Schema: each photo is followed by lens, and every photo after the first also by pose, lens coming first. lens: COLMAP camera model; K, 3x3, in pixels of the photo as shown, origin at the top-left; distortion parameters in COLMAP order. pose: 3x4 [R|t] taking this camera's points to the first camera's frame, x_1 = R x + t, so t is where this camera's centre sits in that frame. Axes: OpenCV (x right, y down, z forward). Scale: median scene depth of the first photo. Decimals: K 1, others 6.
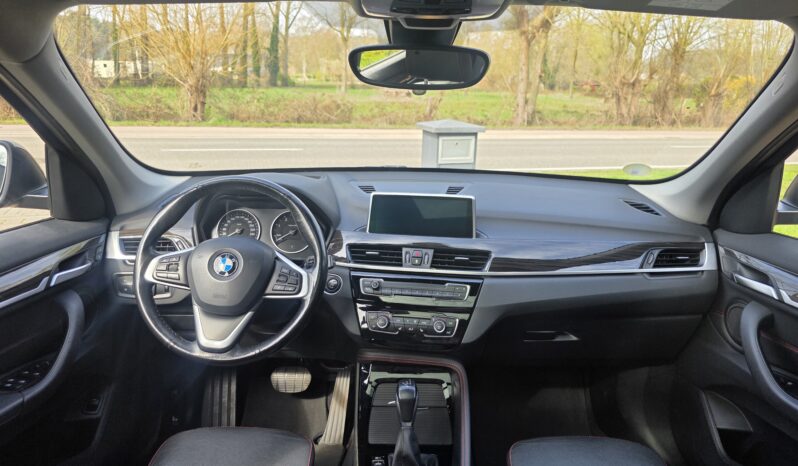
lens RADIAL K [[536.0, 0, 398.7], [0, 536.0, 233.3], [0, 0, 1]] dist [0.056736, -0.046980]
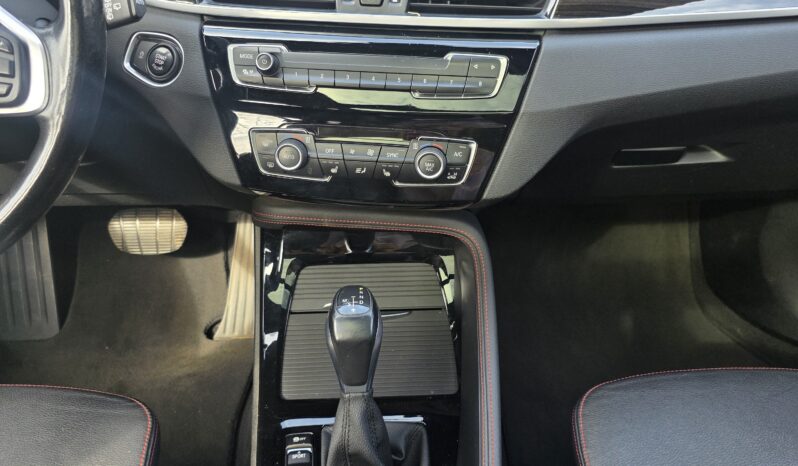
lens RADIAL K [[707.9, 0, 400.9], [0, 707.9, 214.3], [0, 0, 1]] dist [0.048391, 0.002890]
pose [[0.998933, -0.033409, 0.031874, 0.032766], [0.019951, 0.934823, 0.354554, 0.017878], [-0.041642, -0.353540, 0.934492, 0.453029]]
